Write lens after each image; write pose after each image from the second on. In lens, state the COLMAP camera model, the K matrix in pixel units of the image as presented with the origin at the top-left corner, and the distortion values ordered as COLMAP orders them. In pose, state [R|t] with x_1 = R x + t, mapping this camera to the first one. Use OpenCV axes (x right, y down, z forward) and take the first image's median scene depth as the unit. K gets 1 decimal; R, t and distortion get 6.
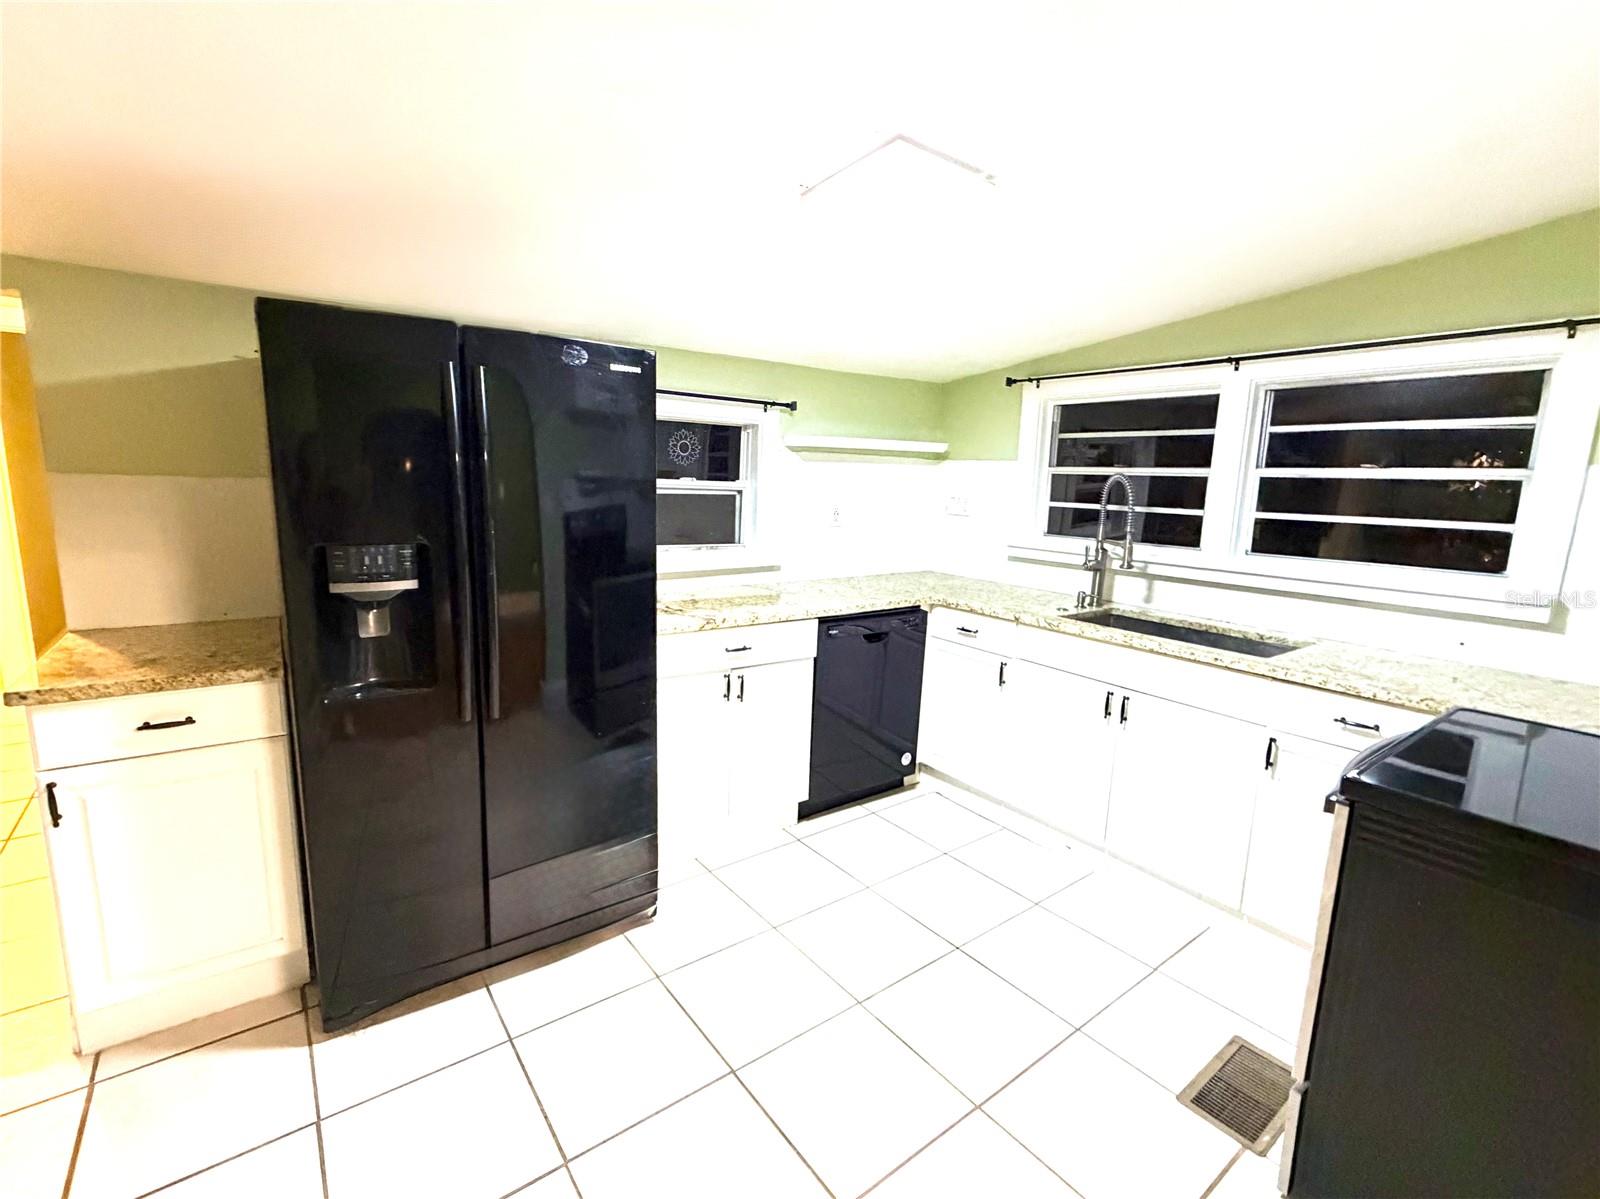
lens RADIAL K [[725.4, 0, 790.4], [0, 725.4, 600.5], [0, 0, 1]] dist [-0.001560, -0.000261]
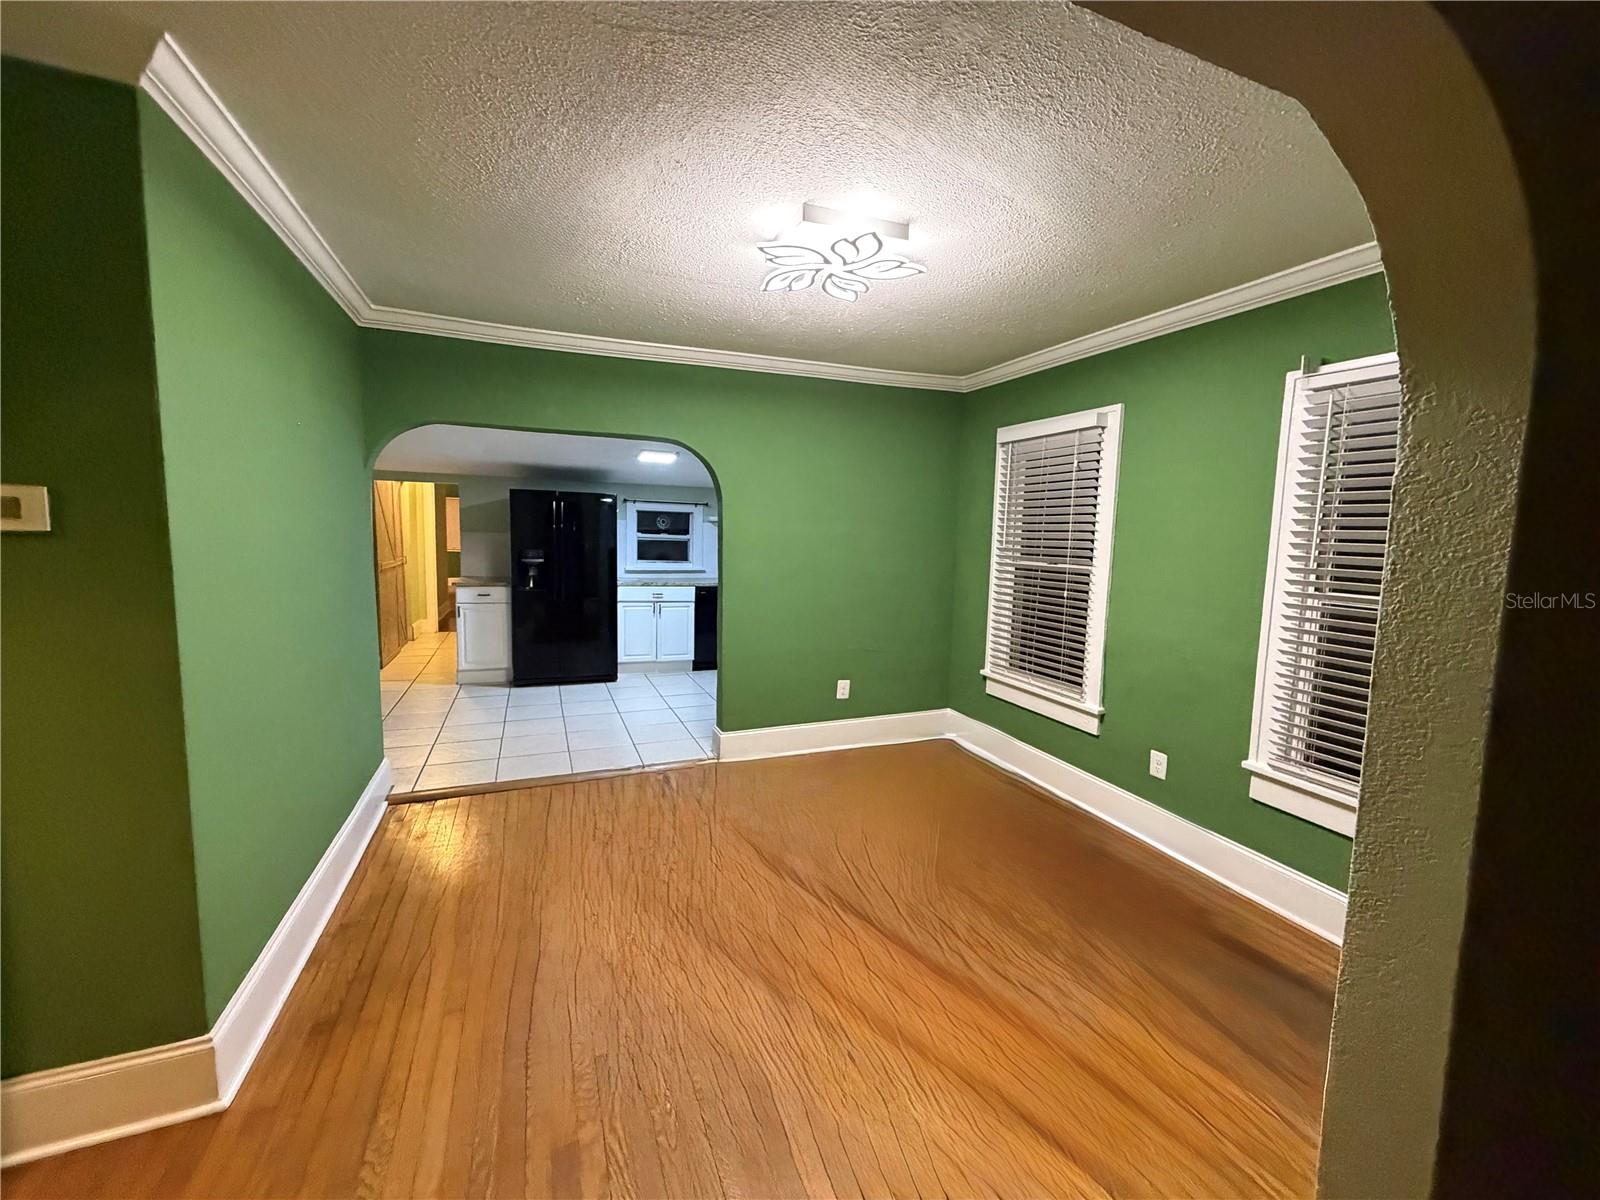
lens RADIAL K [[643.3, 0, 796.1], [0, 643.3, 603.5], [0, 0, 1]] dist [0.003173, 0.000716]
pose [[0.968276, 0.022646, -0.248856, 0.963639], [-0.040453, 0.996954, -0.066674, 0.224618], [0.246588, 0.074625, 0.966243, -1.137708]]
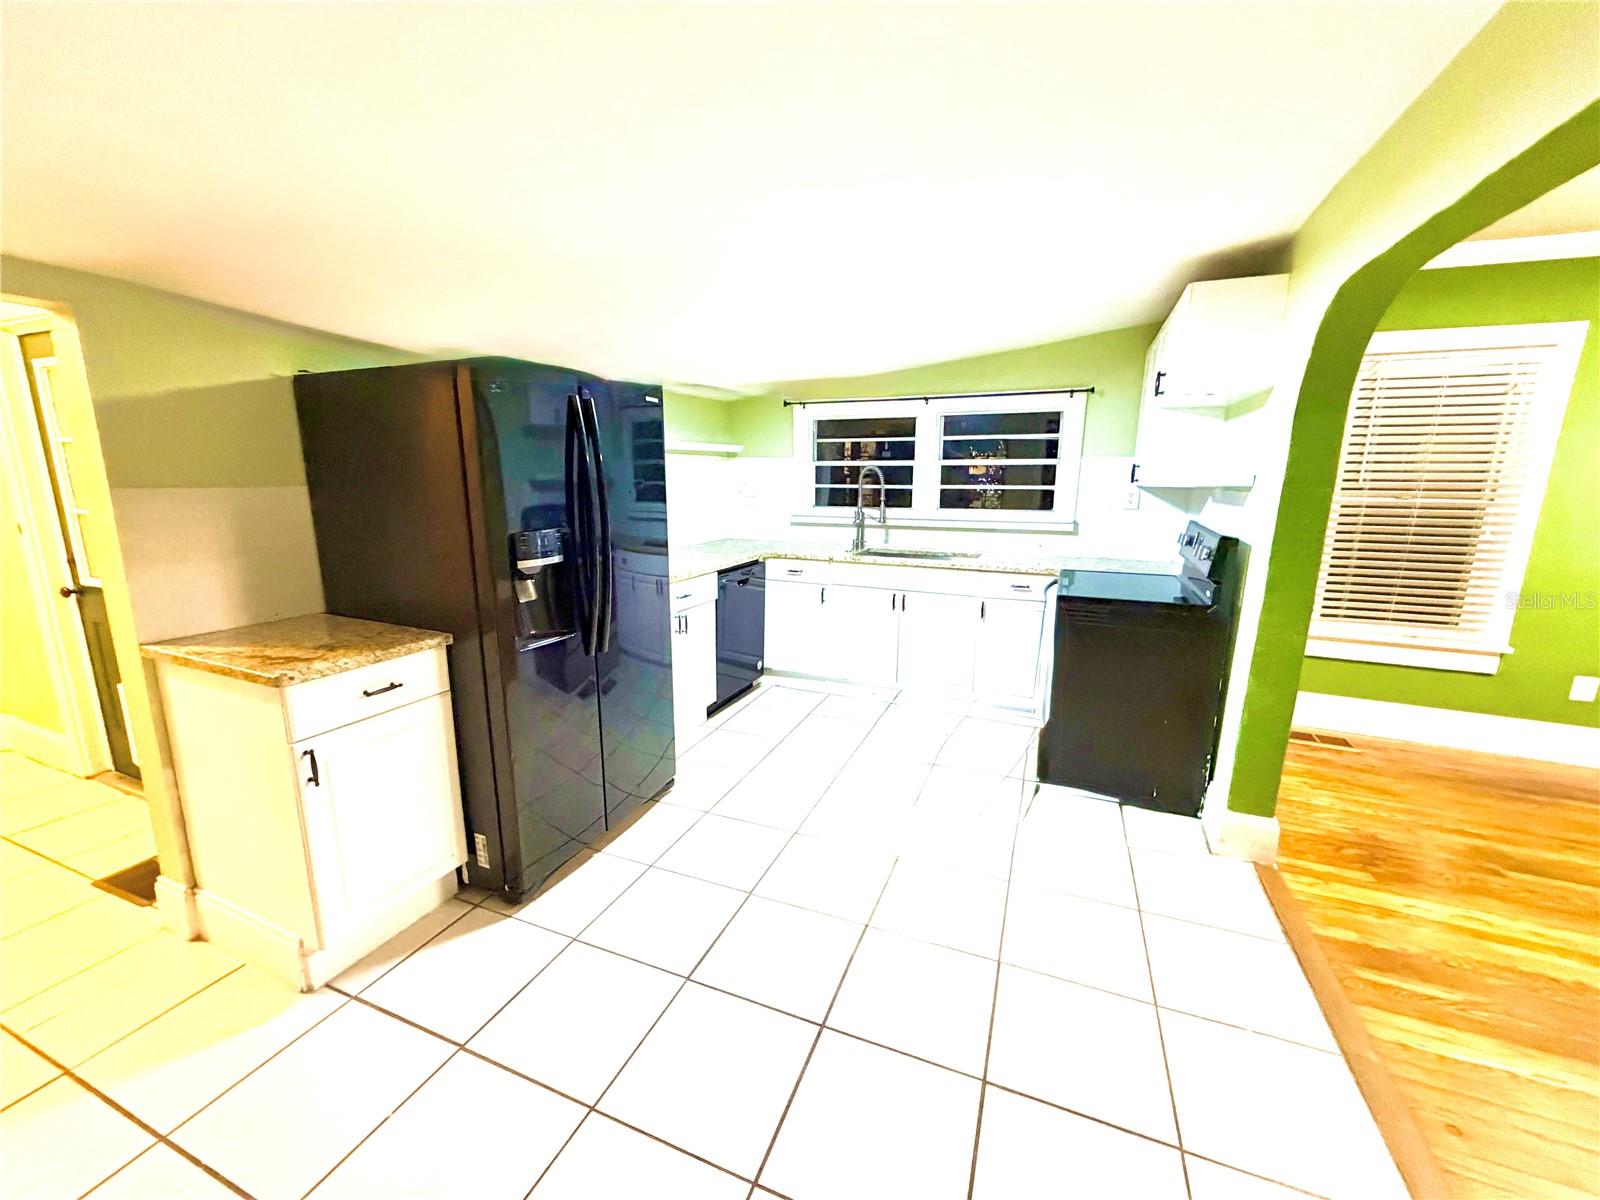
lens RADIAL K [[643.3, 0, 794.4], [0, 643.3, 607.3], [0, 0, 1]] dist [0.003173, 0.000716]
pose [[0.856243, -0.131718, 0.499498, -0.473006], [0.109532, 0.991252, 0.073633, 0.017566], [-0.504827, -0.008337, 0.863180, -0.172737]]
